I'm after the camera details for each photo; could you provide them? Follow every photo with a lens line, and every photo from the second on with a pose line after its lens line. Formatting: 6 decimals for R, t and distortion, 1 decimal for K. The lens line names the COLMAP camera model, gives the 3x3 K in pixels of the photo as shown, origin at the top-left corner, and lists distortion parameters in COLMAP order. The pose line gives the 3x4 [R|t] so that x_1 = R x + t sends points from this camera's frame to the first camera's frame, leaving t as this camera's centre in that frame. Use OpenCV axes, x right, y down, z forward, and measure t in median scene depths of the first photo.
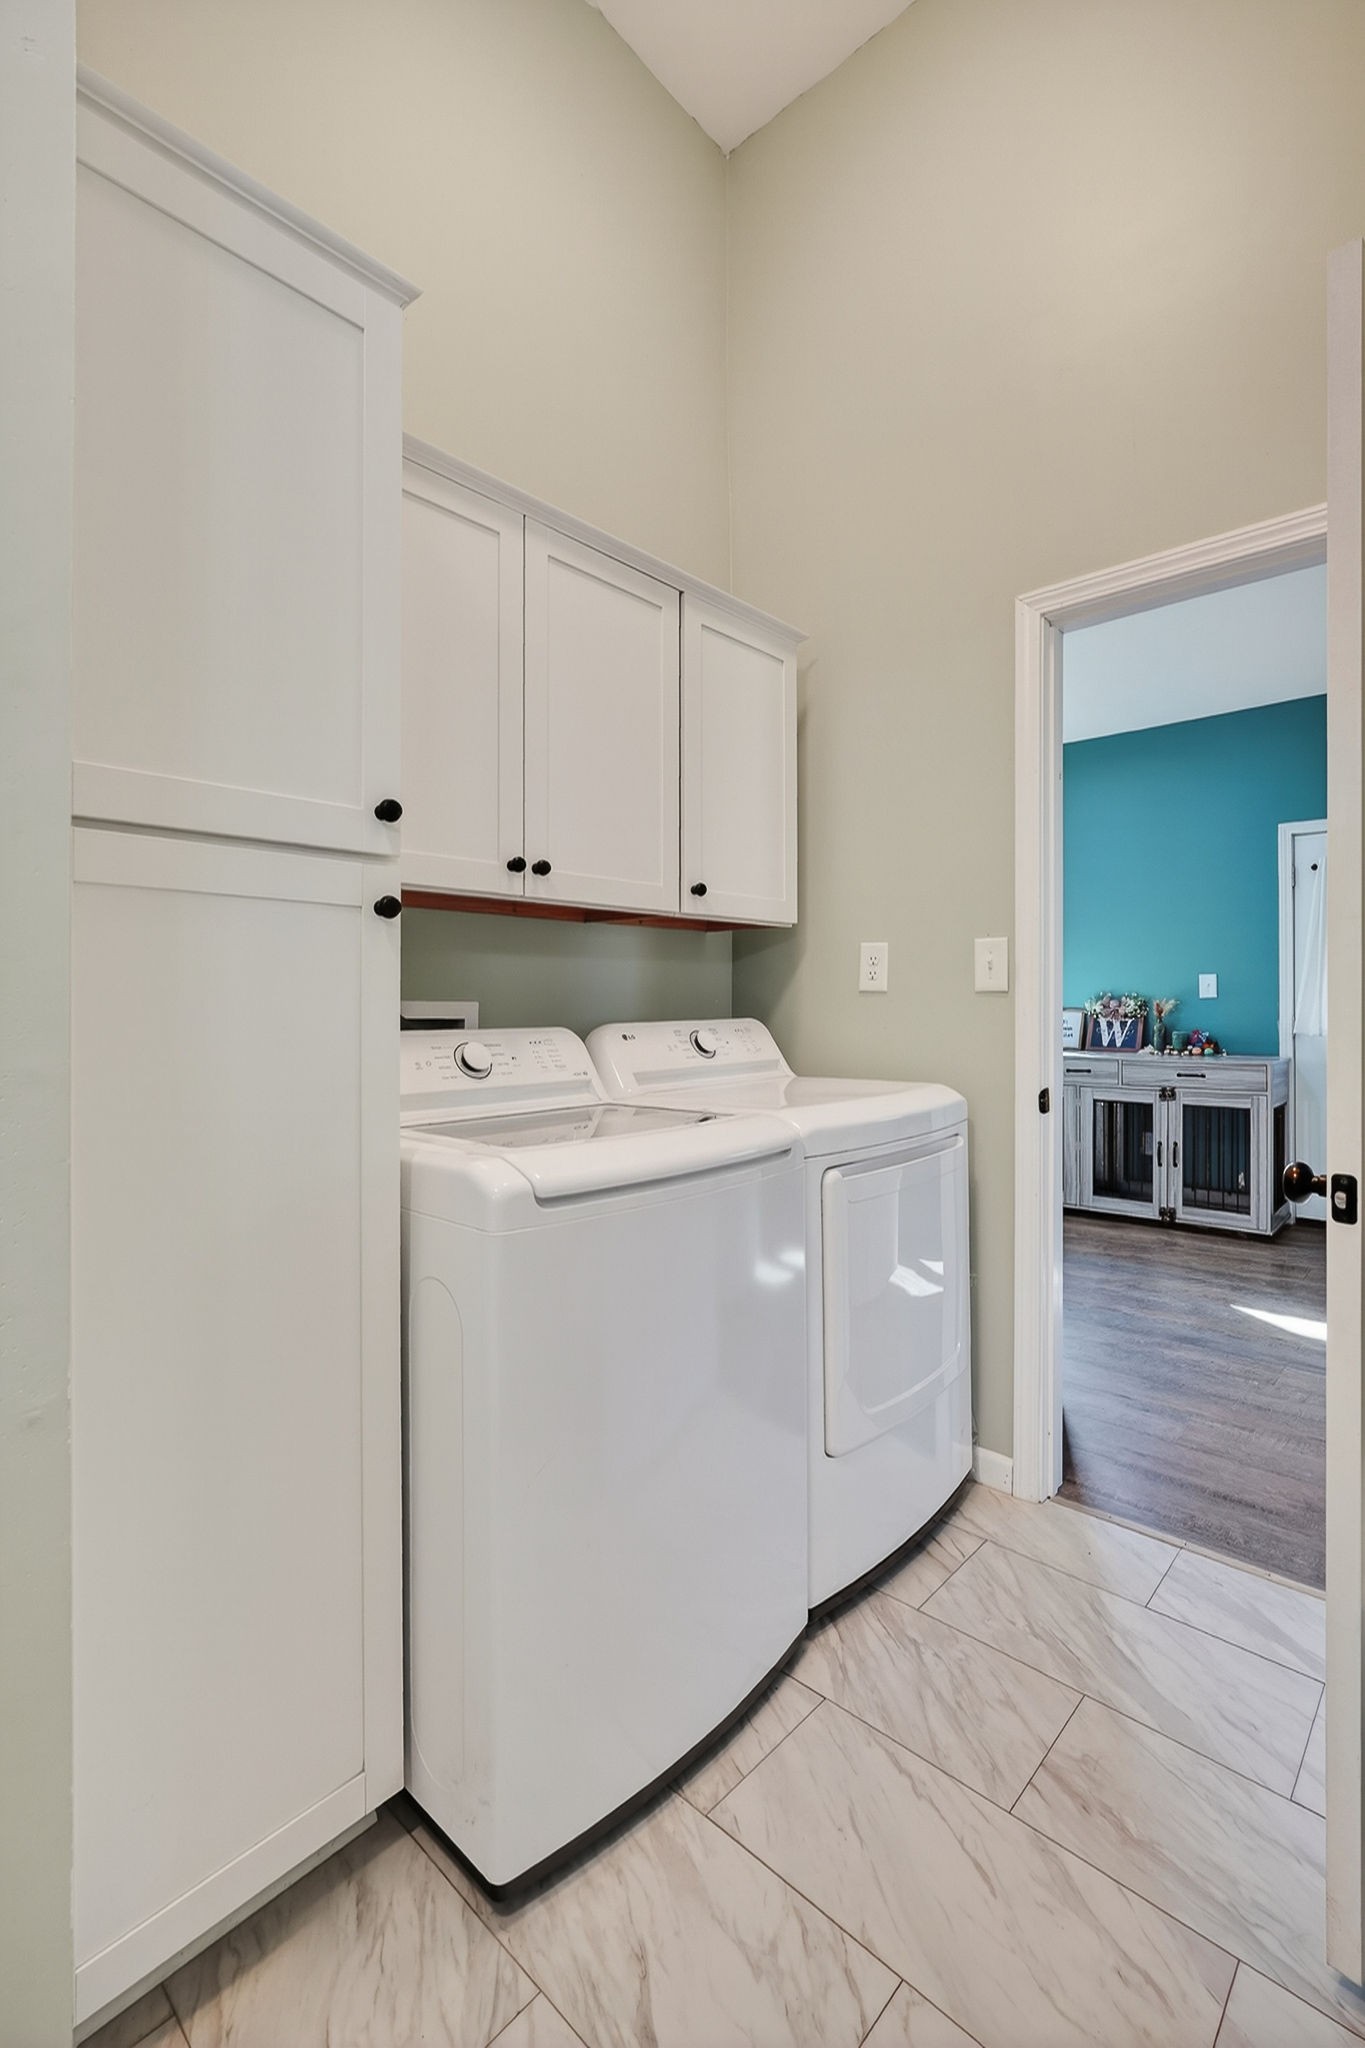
lens RADIAL K [[892.2, 0, 678.2], [0, 892.2, 1003.9], [0, 0, 1]] dist [-0.003854, 0.000046]
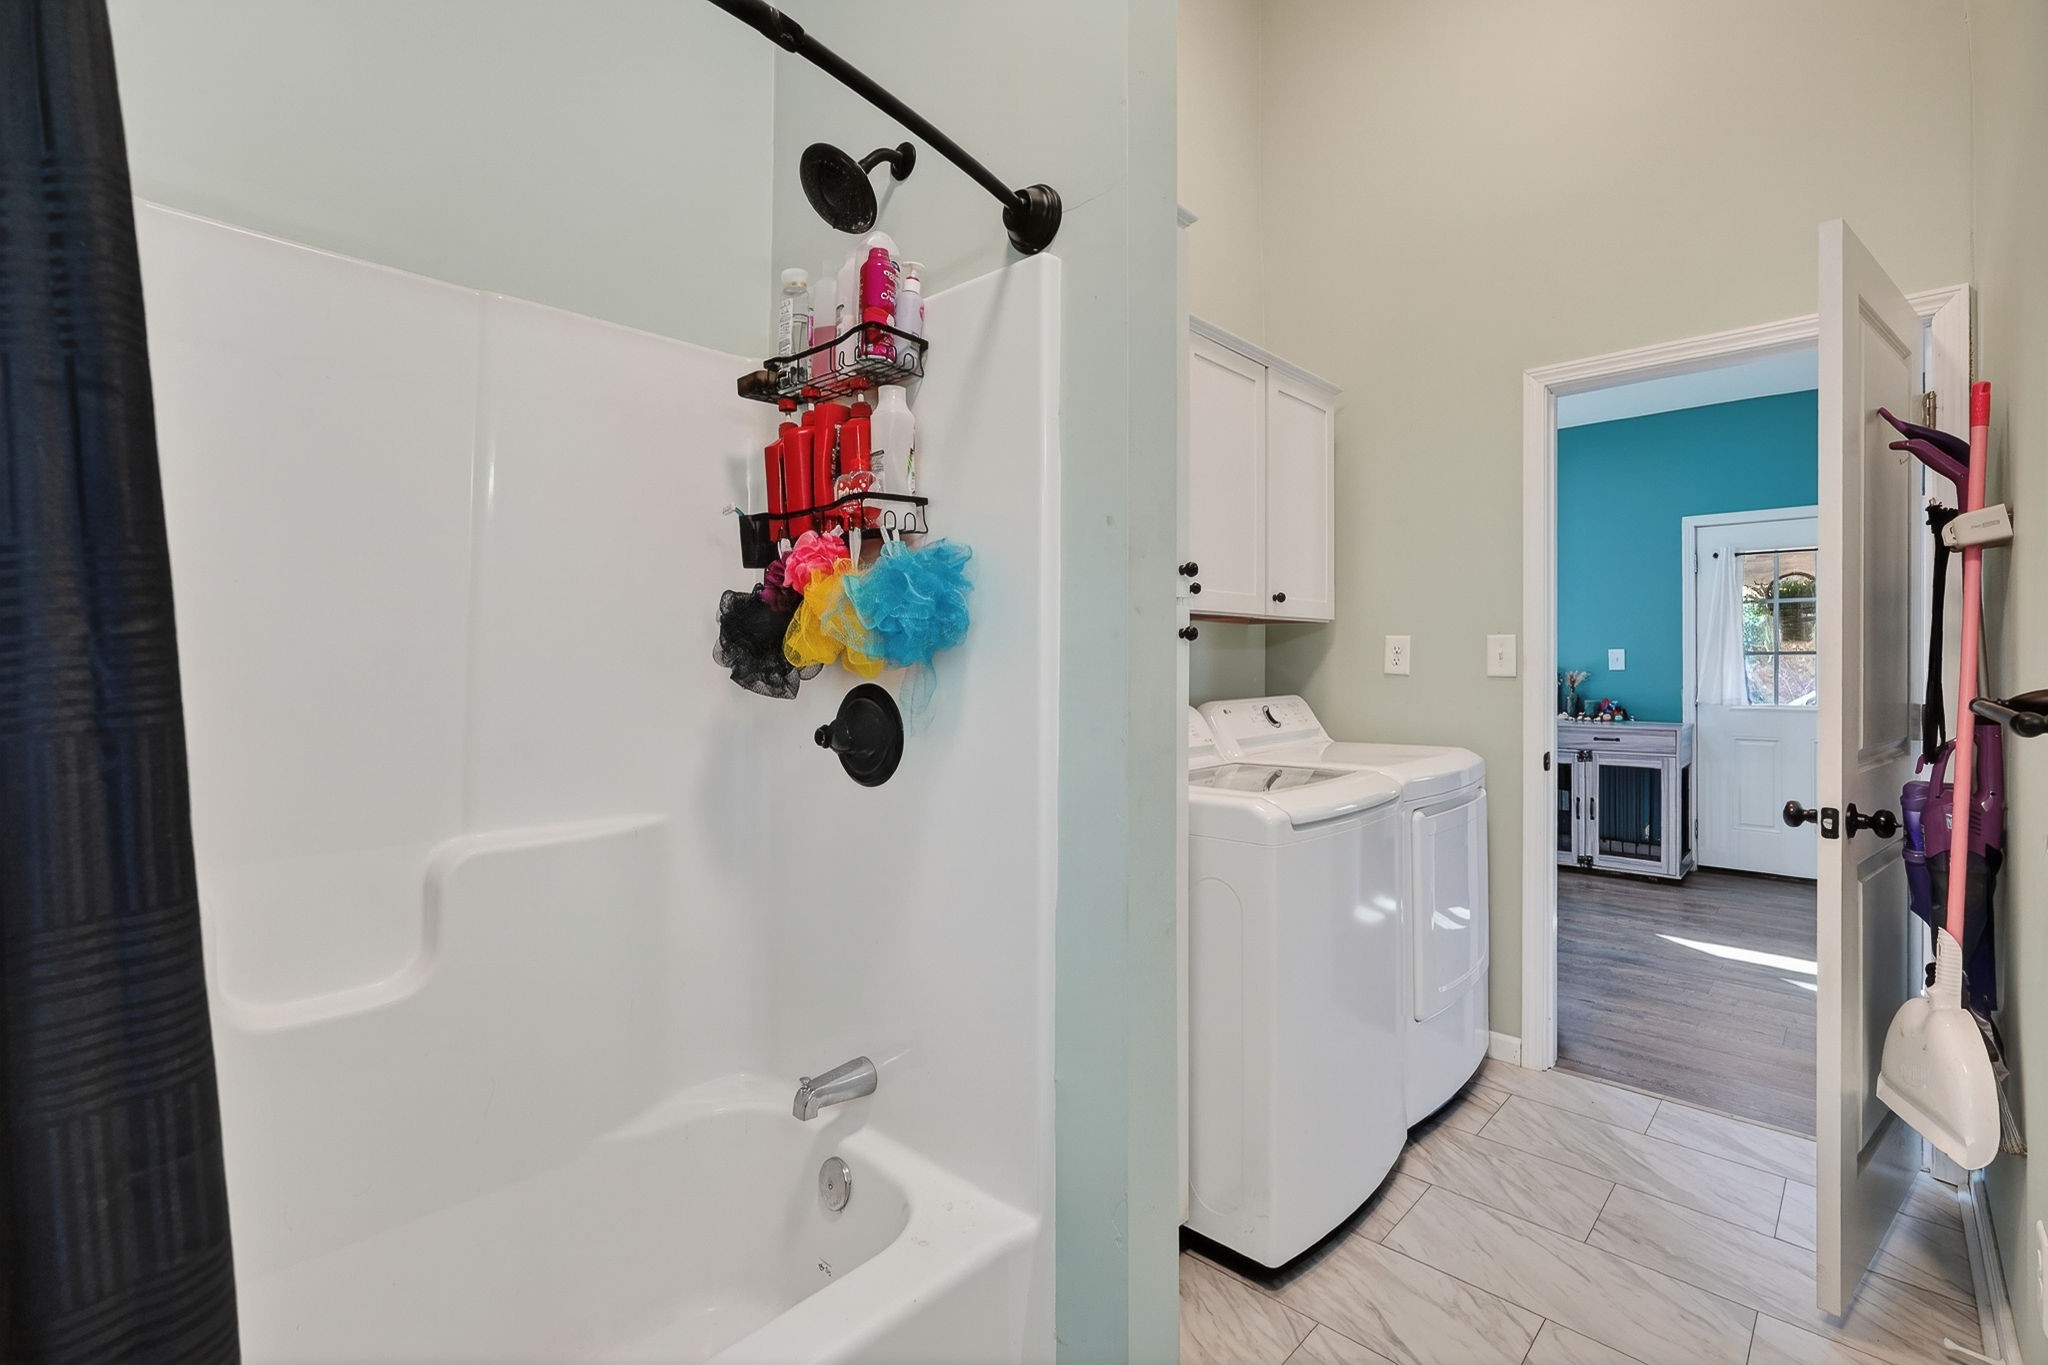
lens RADIAL K [[892.2, 0, 1026.2], [0, 892.2, 665.0], [0, 0, 1]] dist [-0.003854, 0.000046]
pose [[0.999984, 0.001908, -0.005298, -0.338908], [-0.001901, 0.999997, 0.001313, -0.031486], [0.005301, -0.001302, 0.999985, -0.297247]]
